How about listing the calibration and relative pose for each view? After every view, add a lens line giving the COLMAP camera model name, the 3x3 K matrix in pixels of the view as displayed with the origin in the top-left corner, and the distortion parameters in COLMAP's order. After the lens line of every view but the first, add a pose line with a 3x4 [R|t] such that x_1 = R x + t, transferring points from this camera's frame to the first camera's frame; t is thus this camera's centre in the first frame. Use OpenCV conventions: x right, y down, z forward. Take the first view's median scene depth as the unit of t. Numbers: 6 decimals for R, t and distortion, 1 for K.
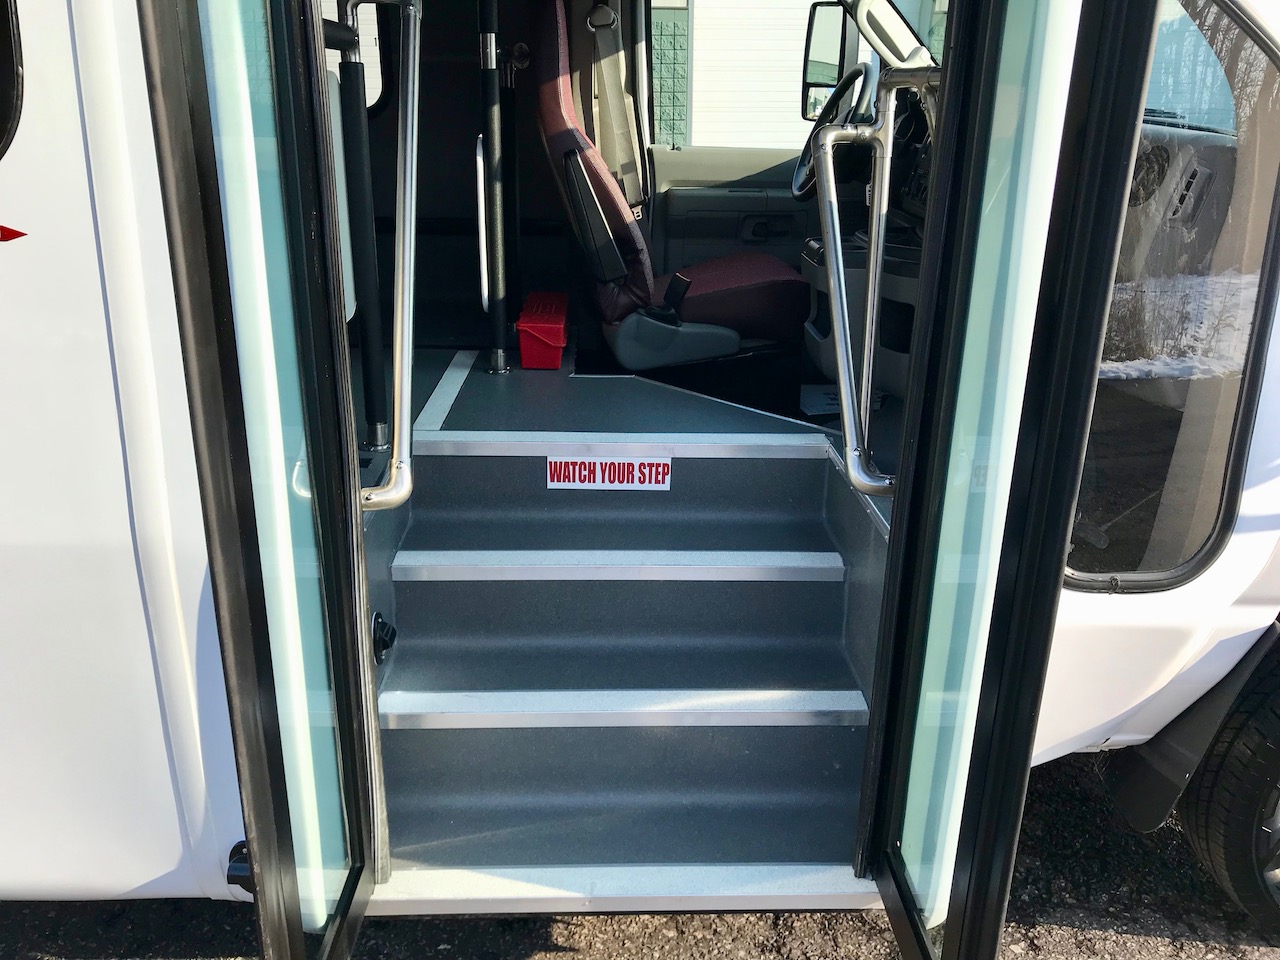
lens RADIAL K [[1056.0, 0, 640.0], [0, 1056.0, 480.0], [0, 0, 1]] dist [0.019527, -0.004628]
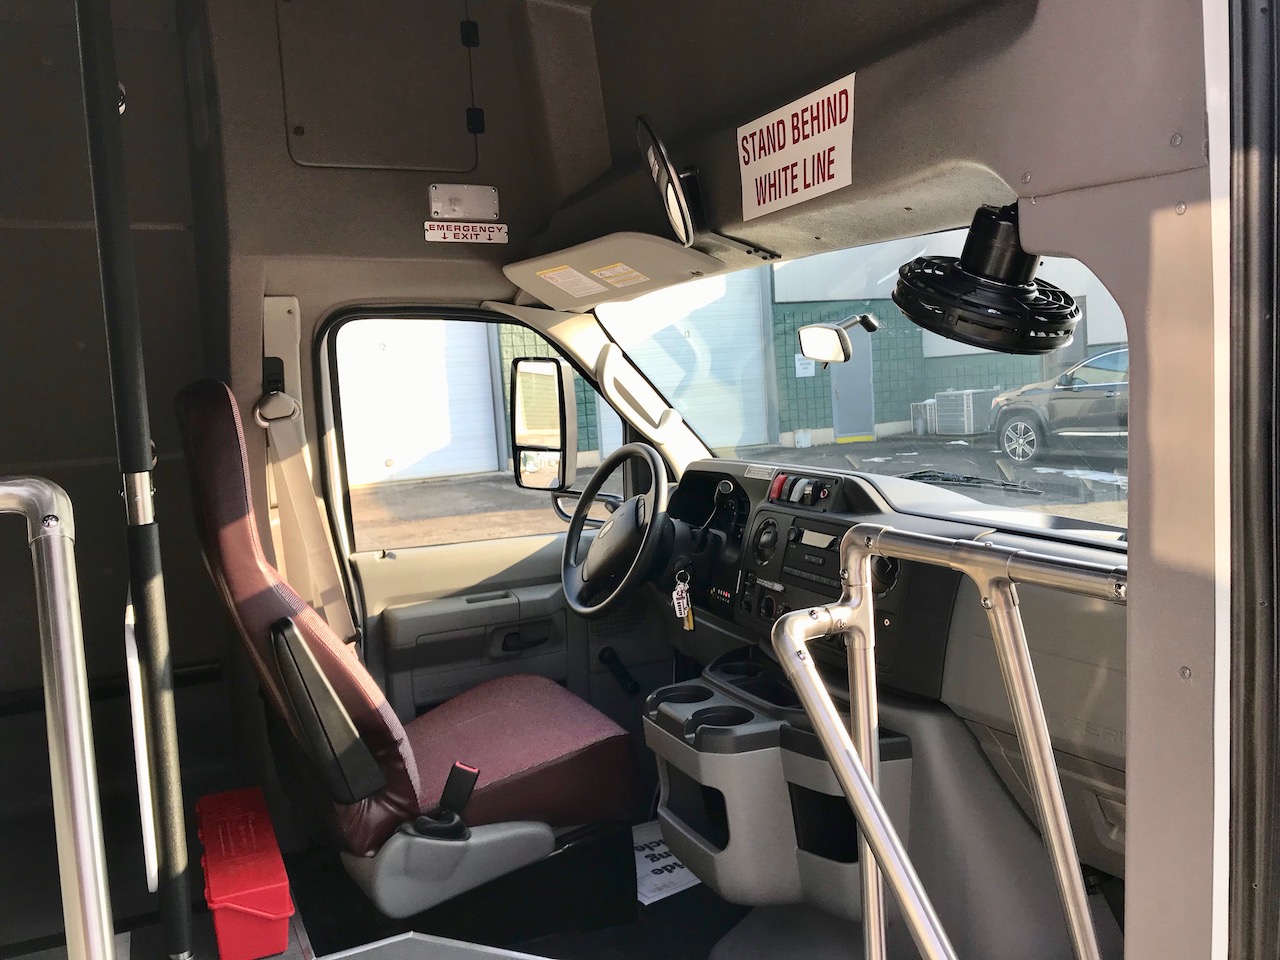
lens RADIAL K [[1044.6, 0, 643.3], [0, 1044.6, 461.3], [0, 0, 1]] dist [0.015309, 0.004111]
pose [[0.909921, -0.097940, 0.403053, -0.106712], [0.198020, 0.956408, -0.214643, -0.208482], [-0.364461, 0.275121, 0.889650, 0.293172]]
